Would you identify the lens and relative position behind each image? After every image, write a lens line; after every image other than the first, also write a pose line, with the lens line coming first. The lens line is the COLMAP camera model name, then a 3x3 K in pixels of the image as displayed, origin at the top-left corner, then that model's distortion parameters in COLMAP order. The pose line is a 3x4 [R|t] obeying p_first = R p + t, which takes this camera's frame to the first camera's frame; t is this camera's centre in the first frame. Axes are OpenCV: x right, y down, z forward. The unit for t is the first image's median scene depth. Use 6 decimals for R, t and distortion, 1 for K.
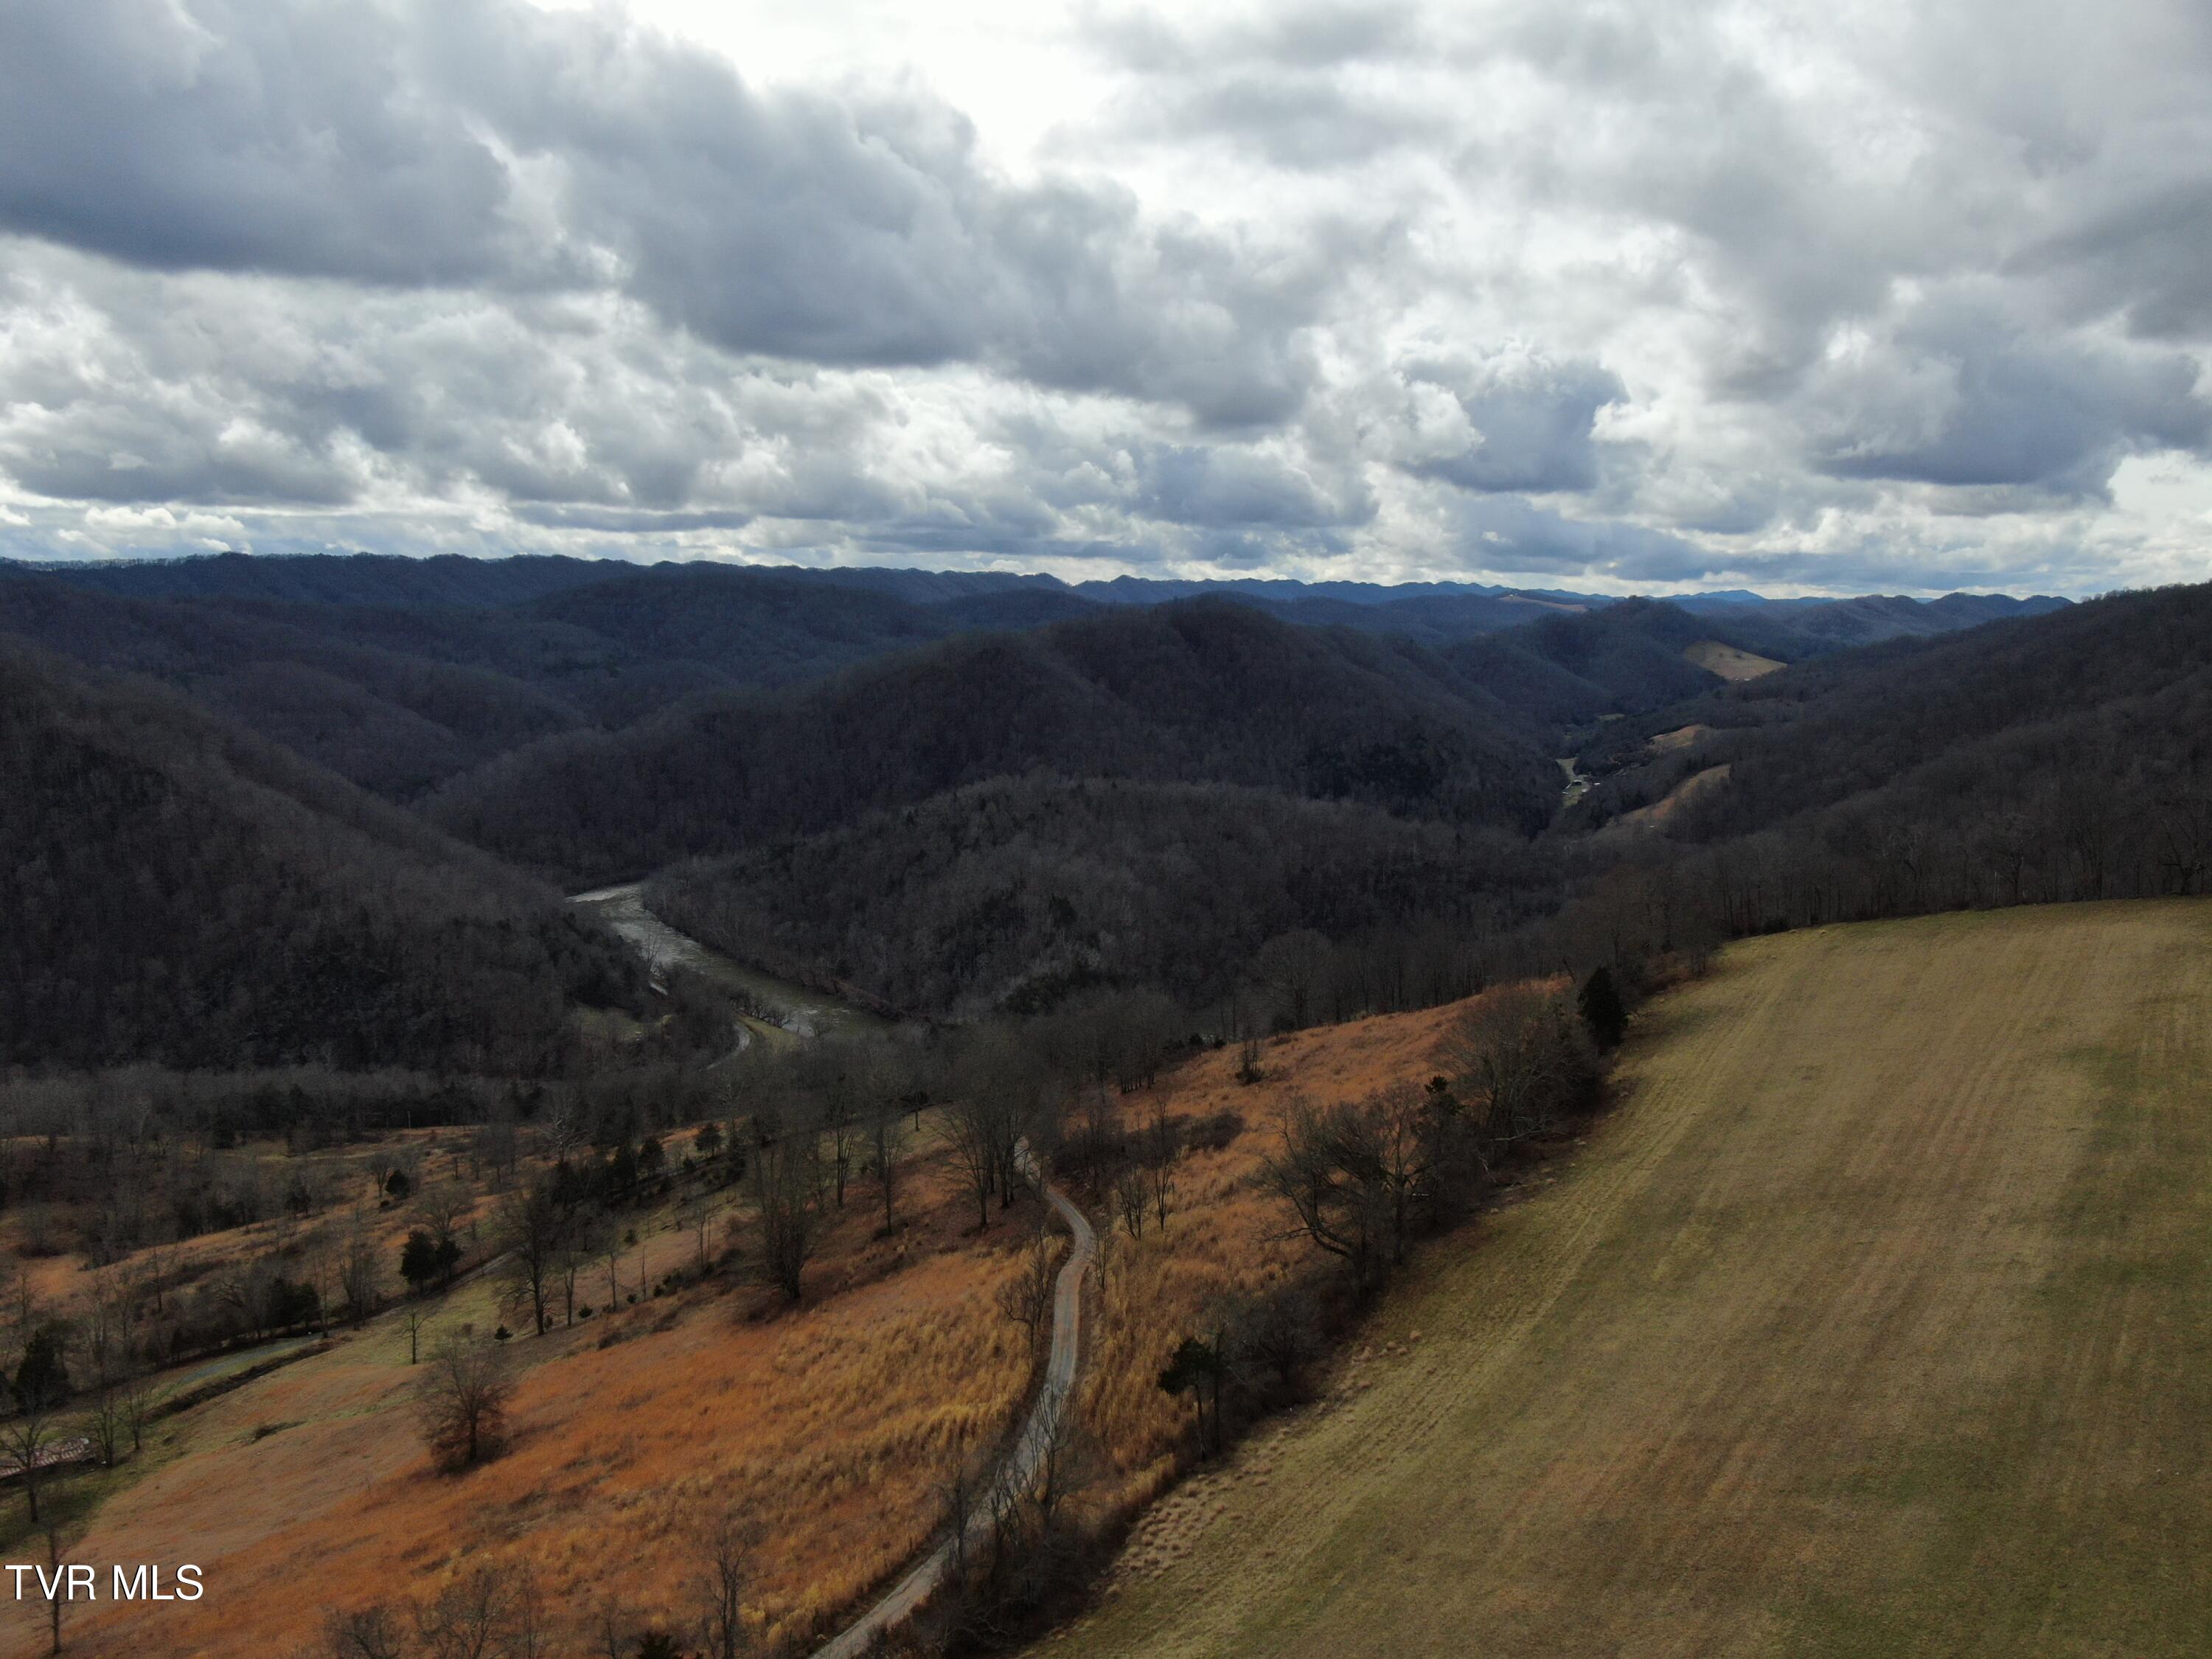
lens RADIAL K [[1944.5, 0, 1116.5], [0, 1944.5, 834.8], [0, 0, 1]] dist [0.003931, -0.002080]
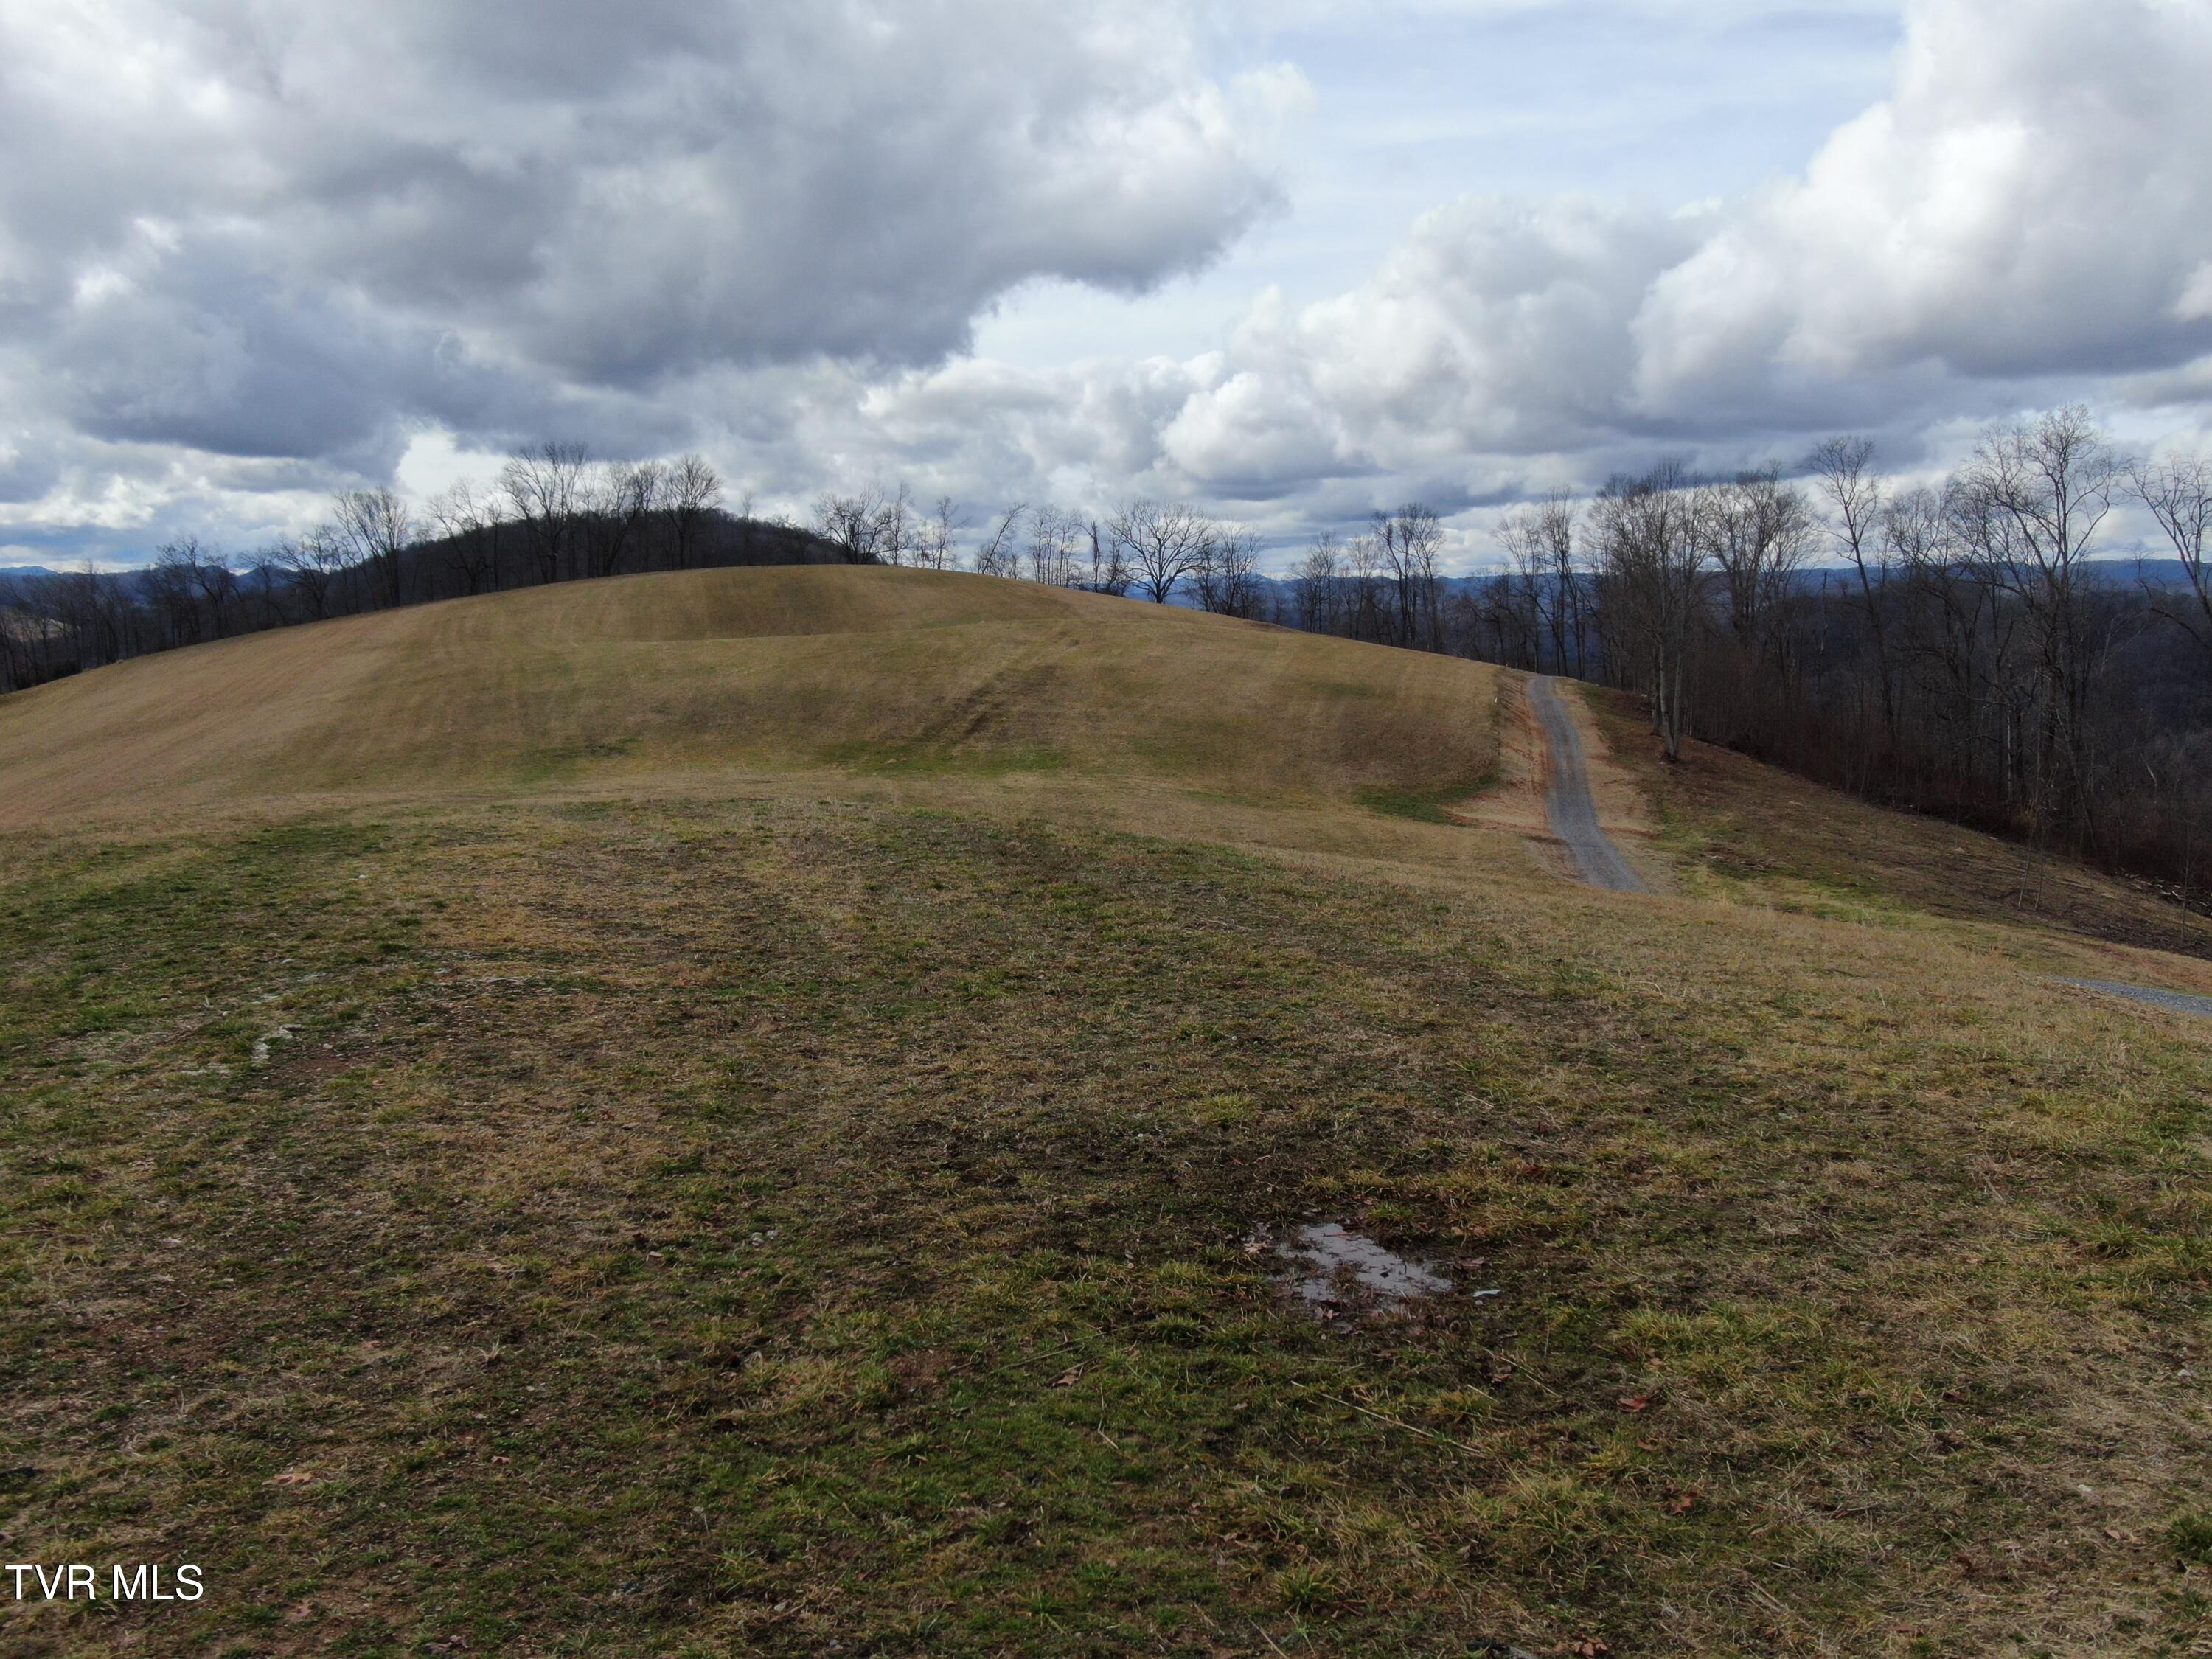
lens RADIAL K [[1944.5, 0, 1121.8], [0, 1944.5, 836.4], [0, 0, 1]] dist [0.003931, -0.002080]
pose [[0.684315, -0.092545, 0.723290, 0.014774], [0.086053, 0.995232, 0.045924, 0.128120], [-0.724091, 0.030814, 0.689016, 0.020611]]
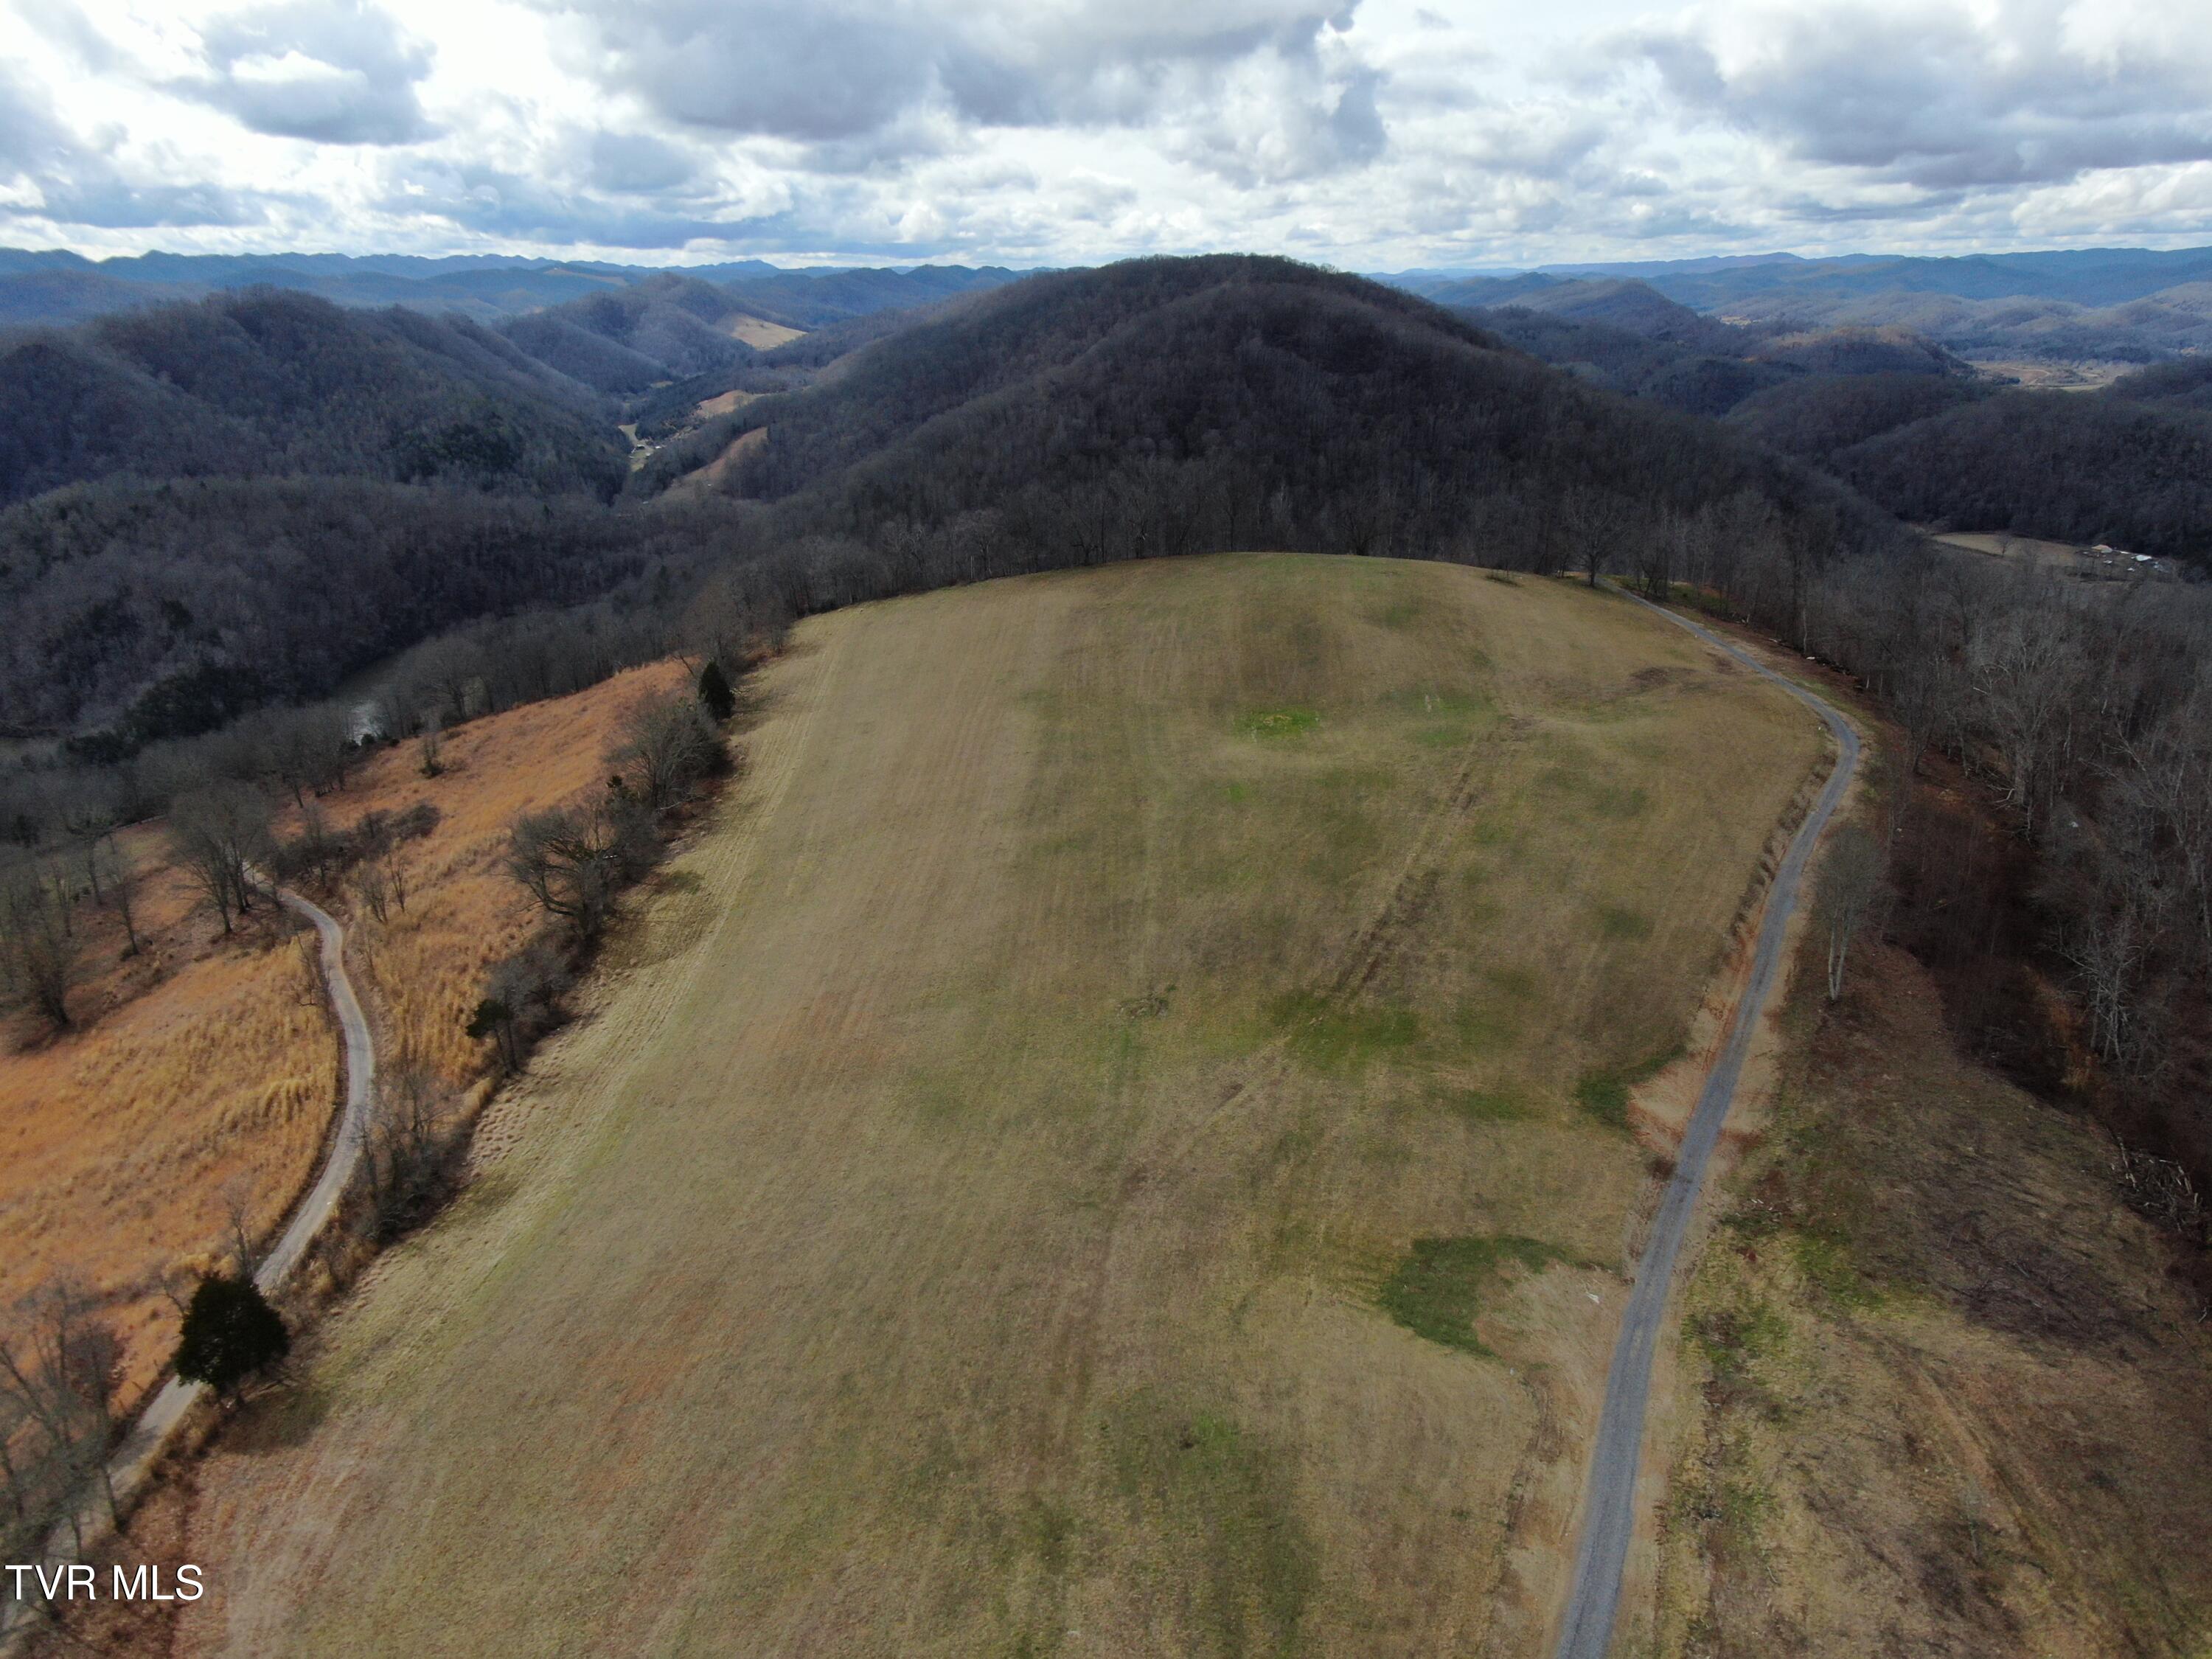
lens RADIAL K [[1636.9, 0, 1125.9], [0, 1636.9, 826.1], [0, 0, 1]] dist [-0.014559, 0.002950]
pose [[0.867835, -0.163513, 0.469175, -0.043946], [0.061698, 0.972453, 0.224787, -0.049066], [-0.493006, -0.166131, 0.854017, -0.110698]]
